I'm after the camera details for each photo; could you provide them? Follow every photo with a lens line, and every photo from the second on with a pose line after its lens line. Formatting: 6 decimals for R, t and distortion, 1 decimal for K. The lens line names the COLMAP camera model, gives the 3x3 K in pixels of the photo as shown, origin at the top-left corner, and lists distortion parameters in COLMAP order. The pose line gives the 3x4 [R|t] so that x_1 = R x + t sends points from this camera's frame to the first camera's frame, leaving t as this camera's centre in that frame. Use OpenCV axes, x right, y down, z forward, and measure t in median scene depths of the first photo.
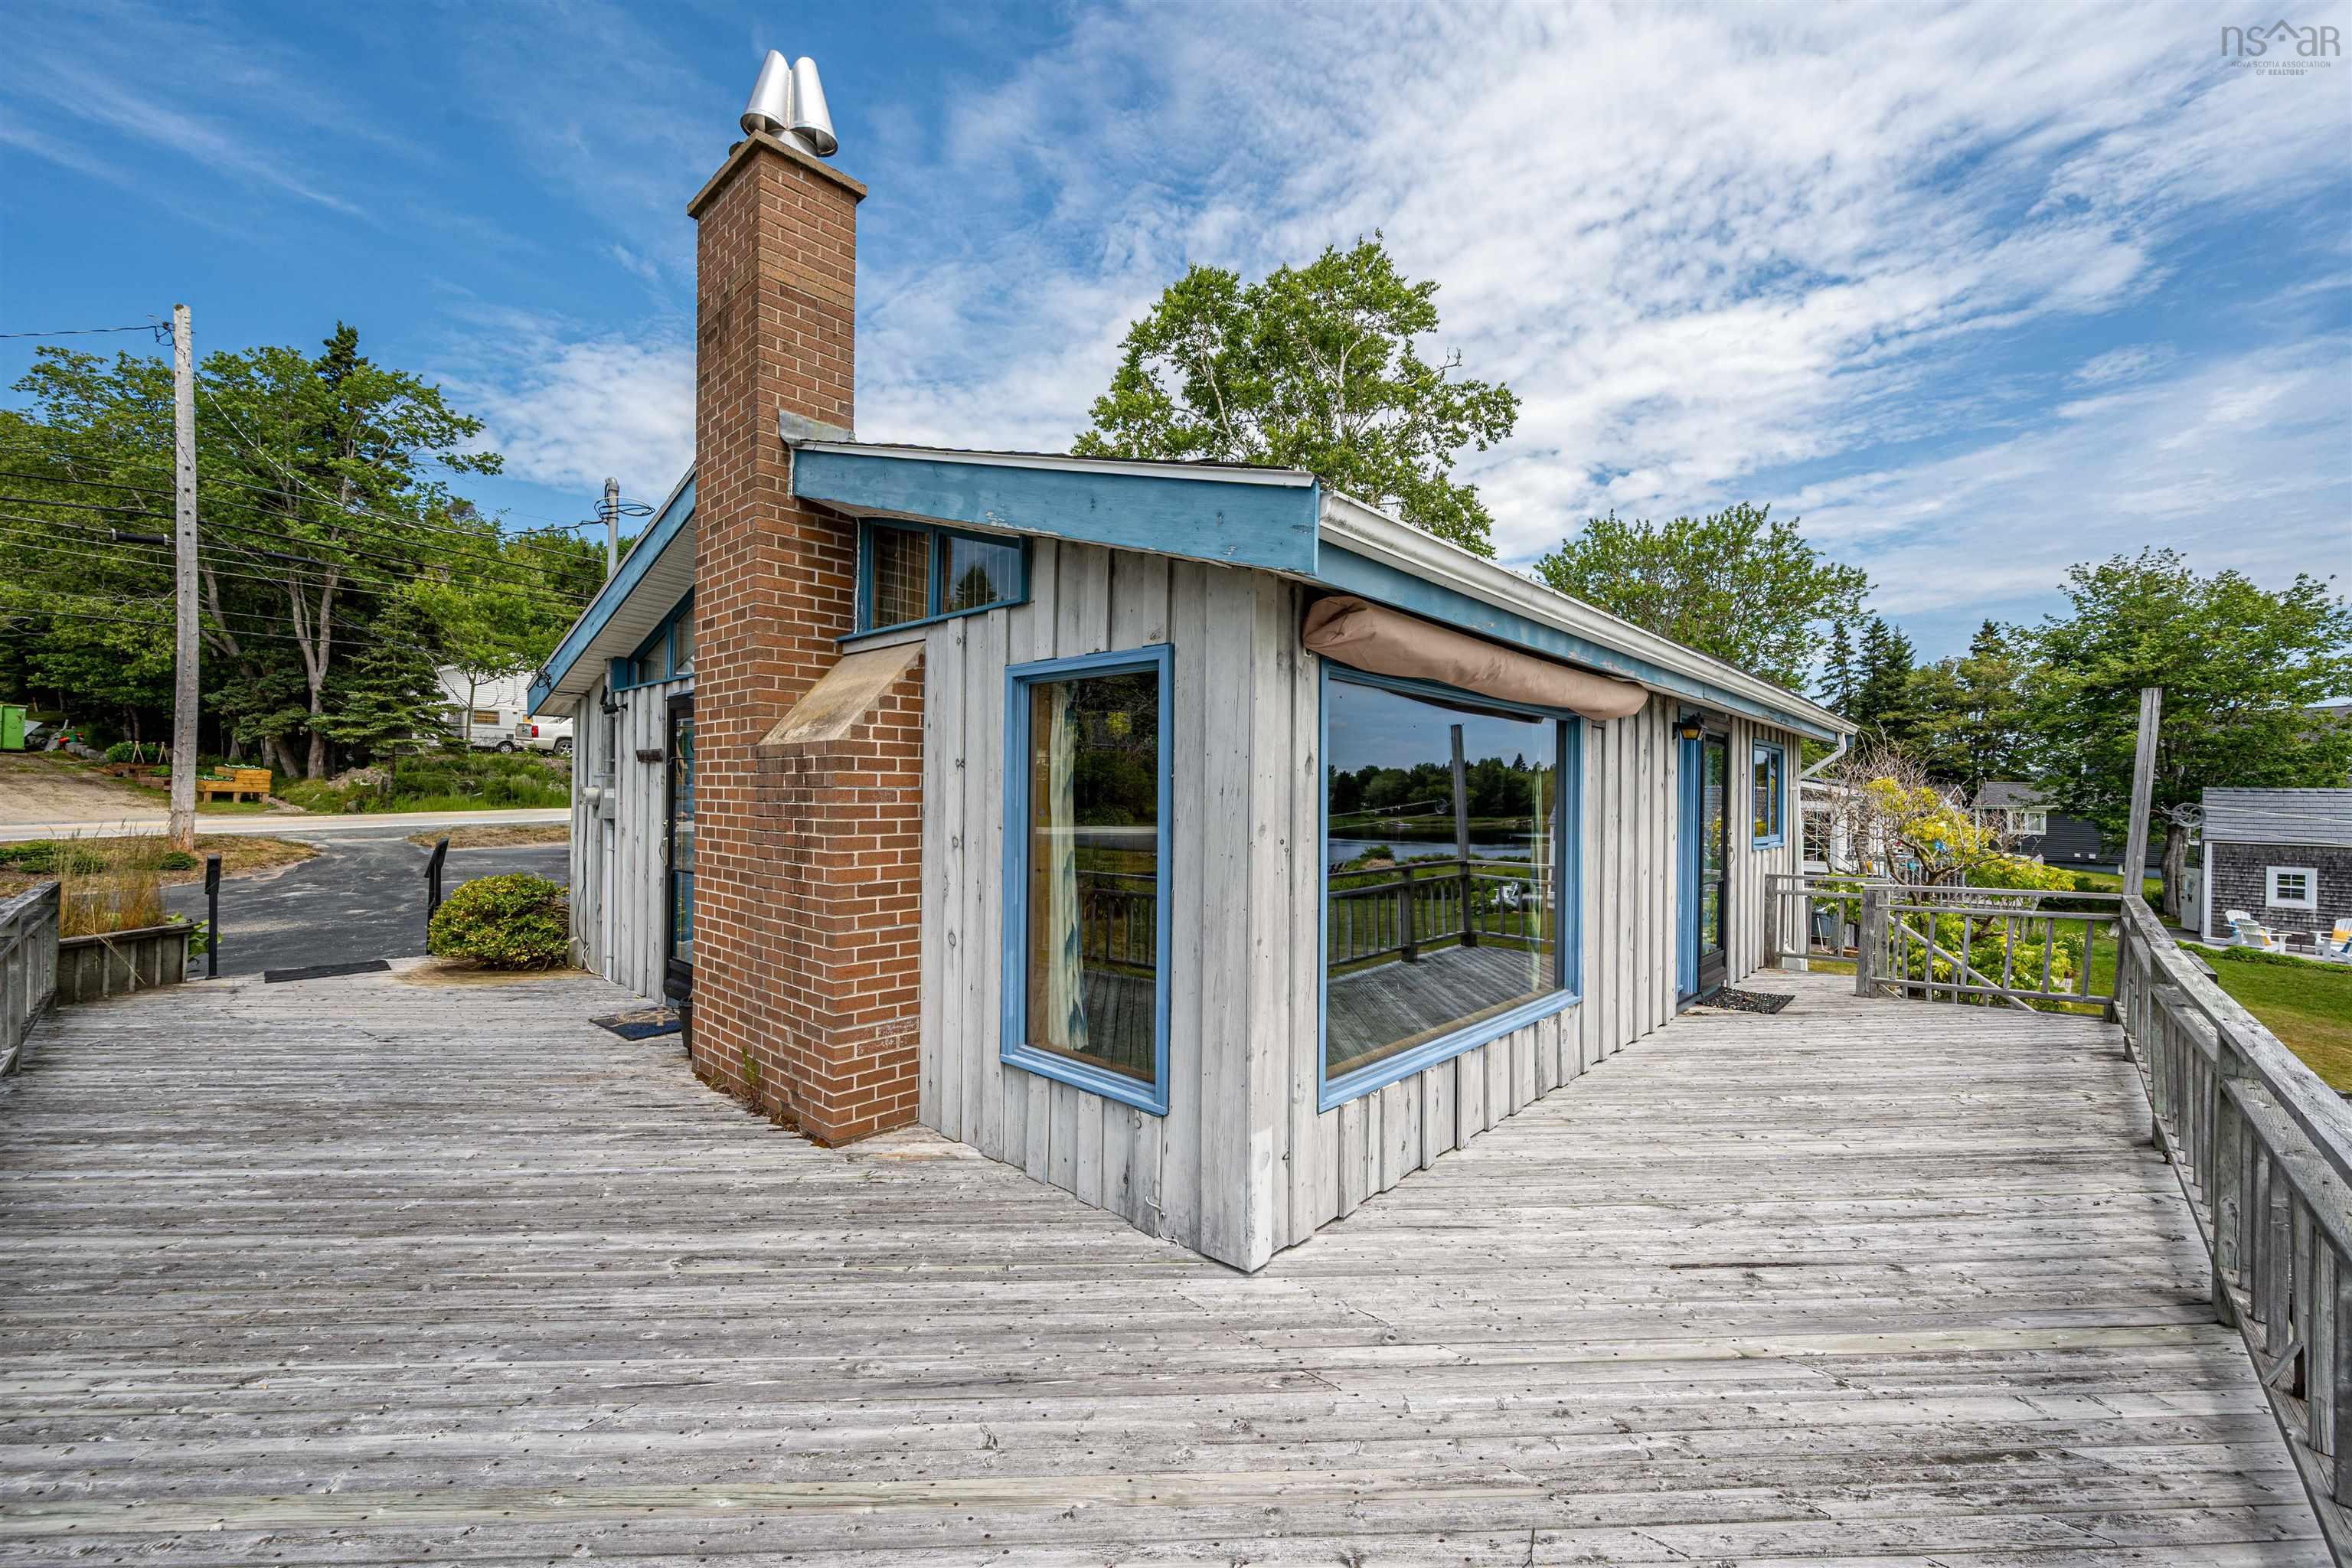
lens RADIAL K [[918.9, 0, 1176.0], [0, 918.9, 784.0], [0, 0, 1]] dist [-0.000088, 0.000277]
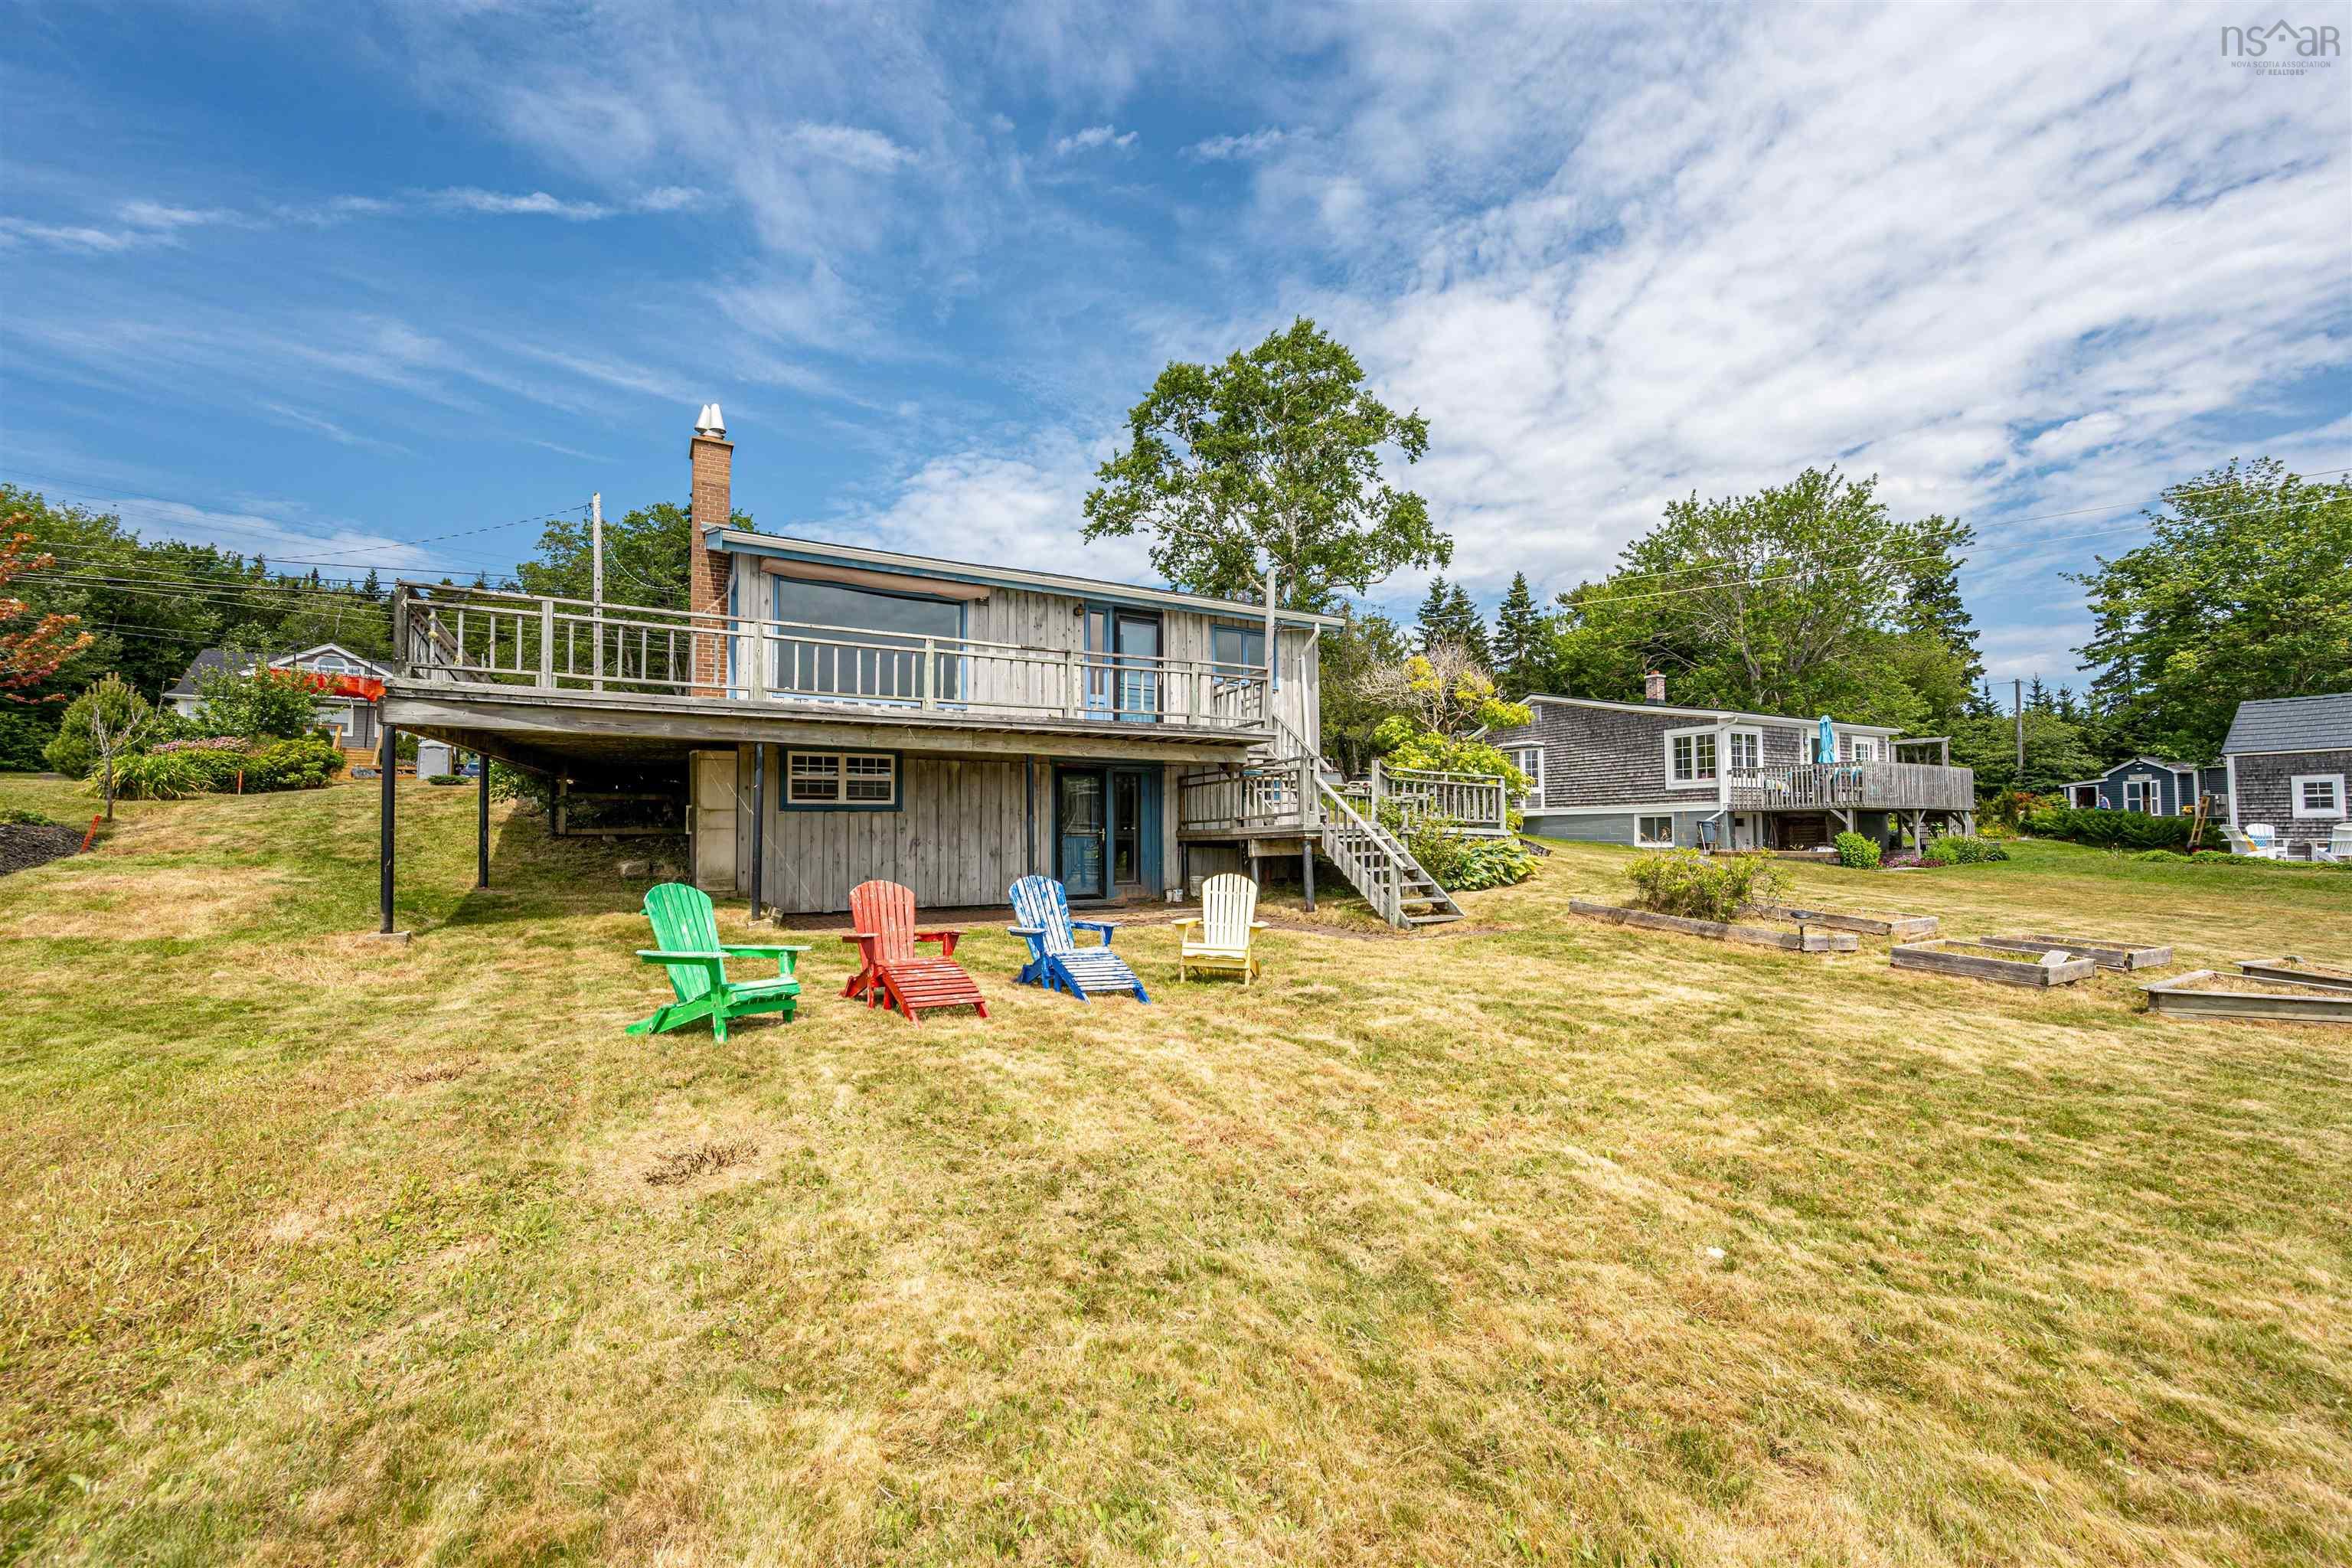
lens RADIAL K [[926.9, 0, 1176.4], [0, 926.9, 794.0], [0, 0, 1]] dist [-0.001911, -0.000009]
pose [[0.954102, -0.034001, -0.297544, 0.366568], [0.023610, 0.998982, -0.038448, 0.118675], [0.298549, 0.029658, 0.953933, -0.266489]]
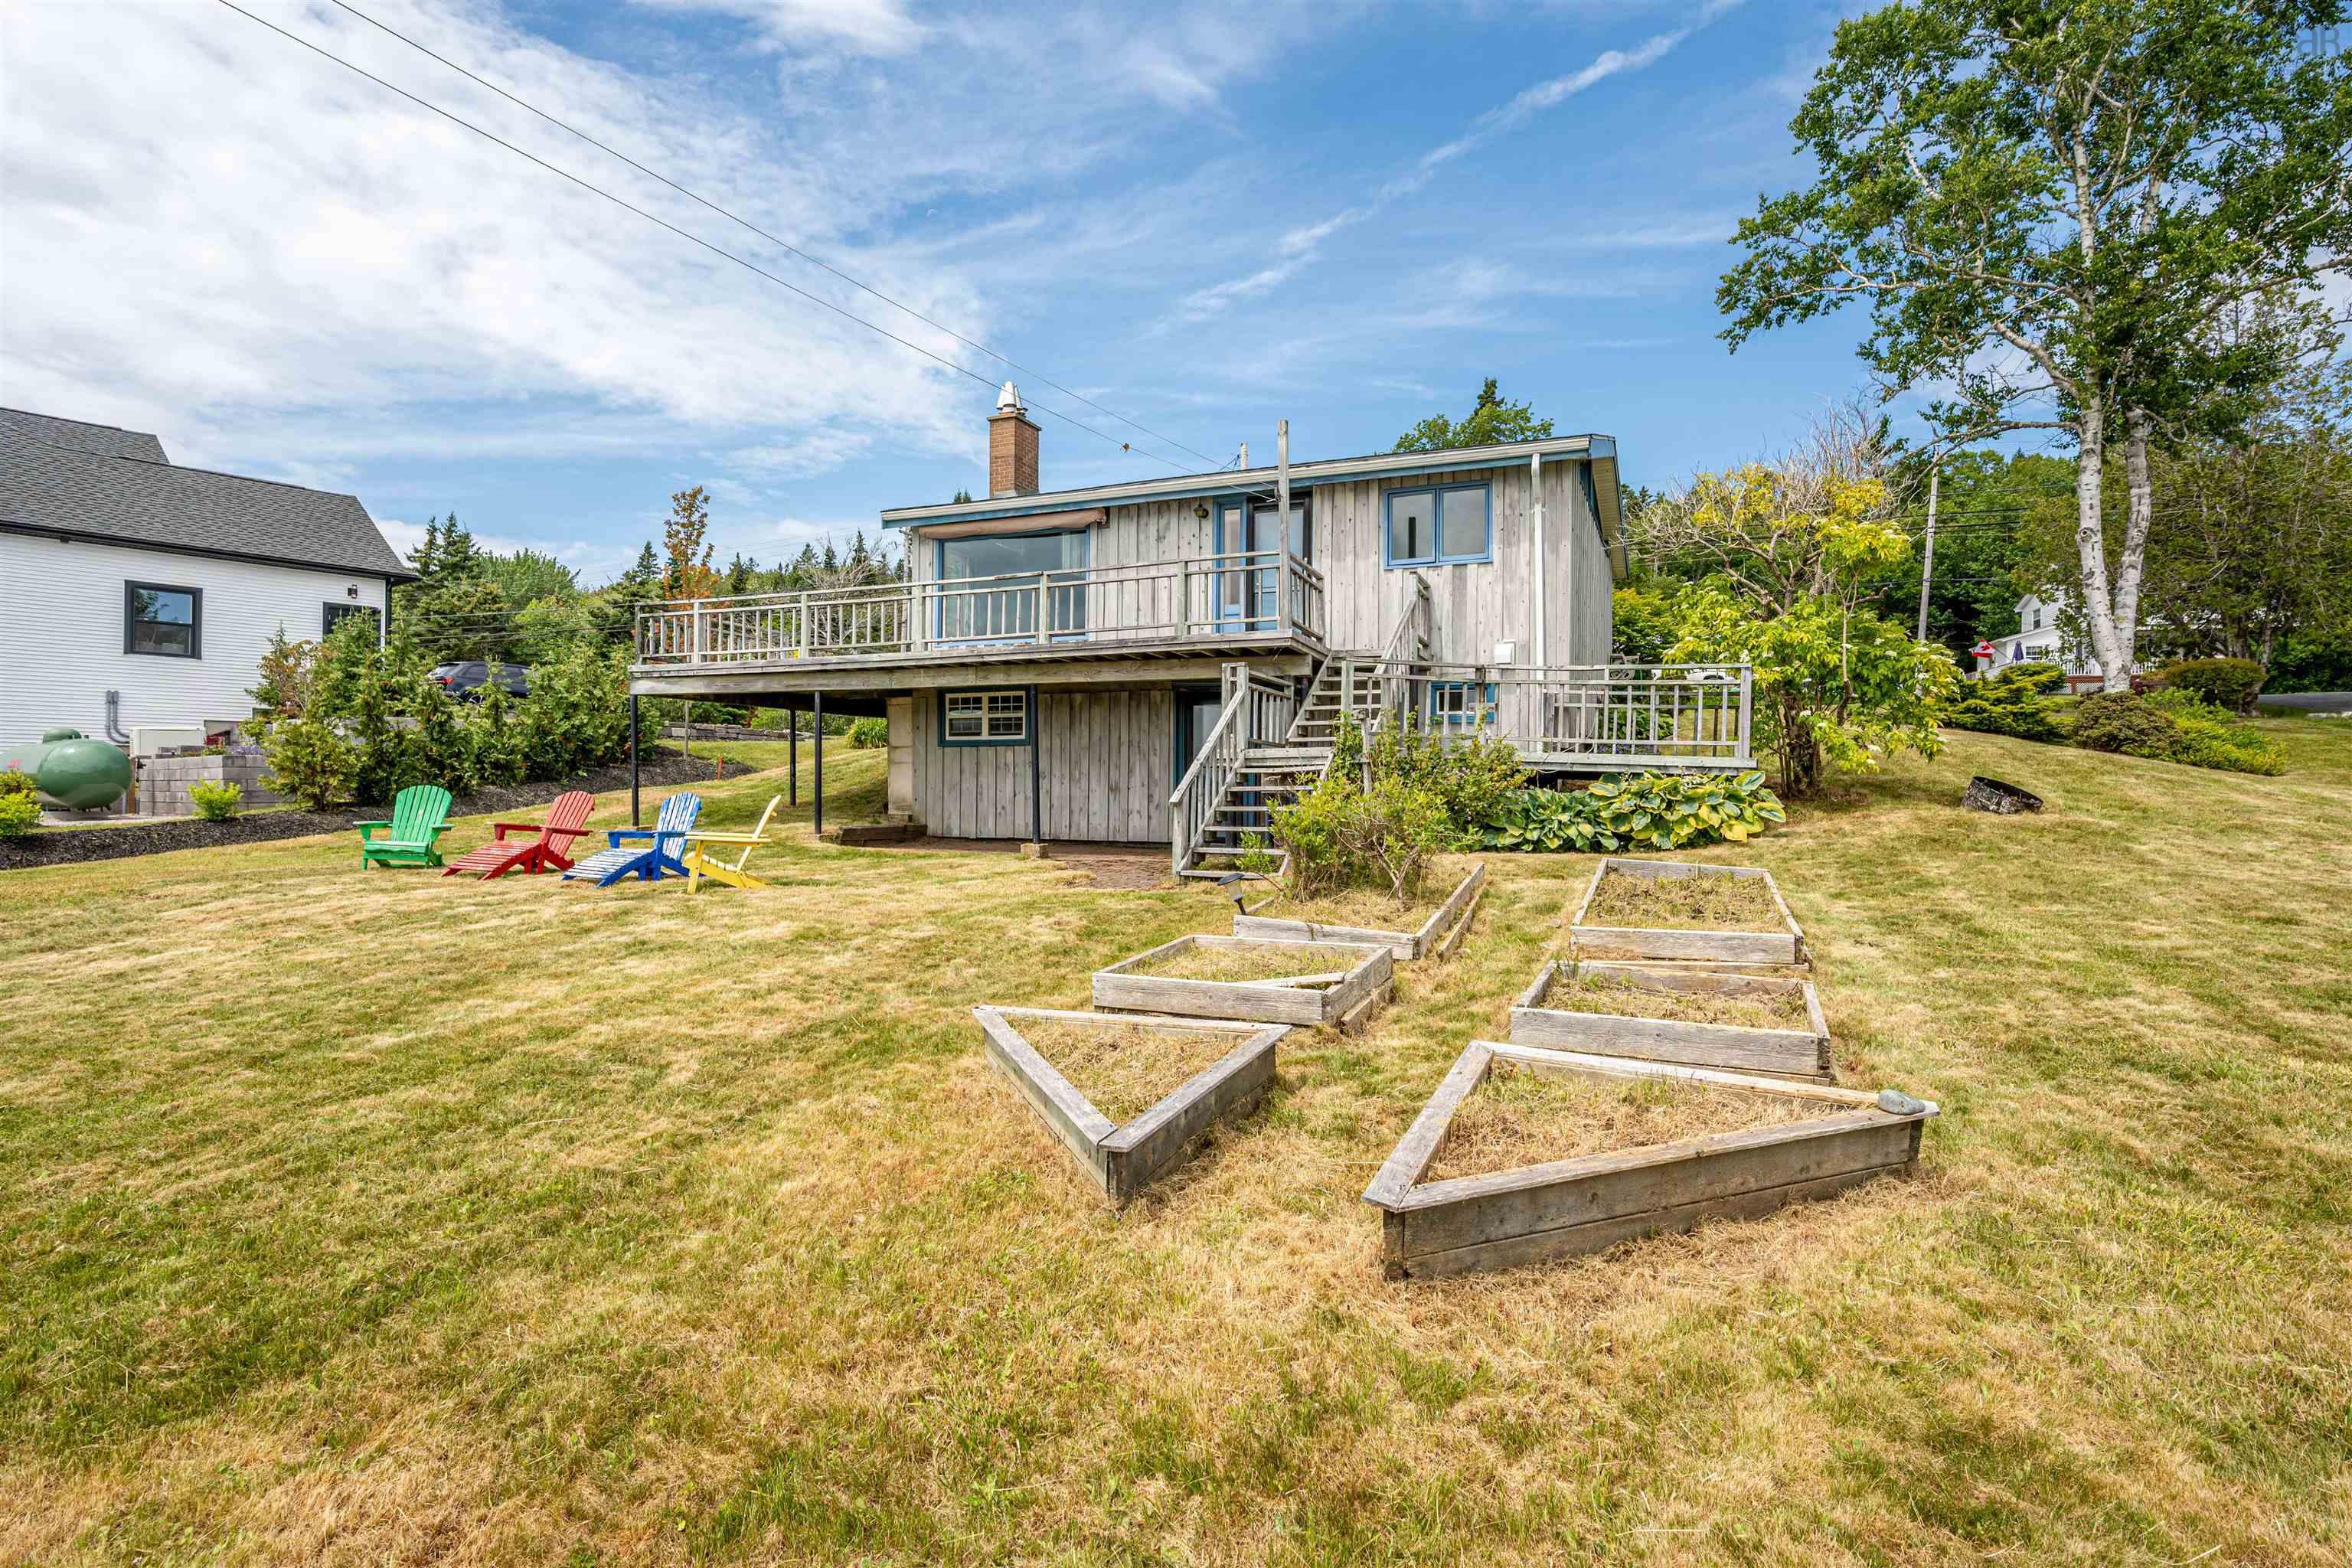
lens RADIAL K [[1179.9, 0, 1176.0], [0, 1179.9, 784.0], [0, 0, 1]] dist [0.000541, -0.000064]
pose [[0.332438, -0.017111, -0.942970, 0.737251], [0.010489, 0.999841, -0.014445, 0.137850], [0.943067, -0.005088, 0.332565, 0.035384]]
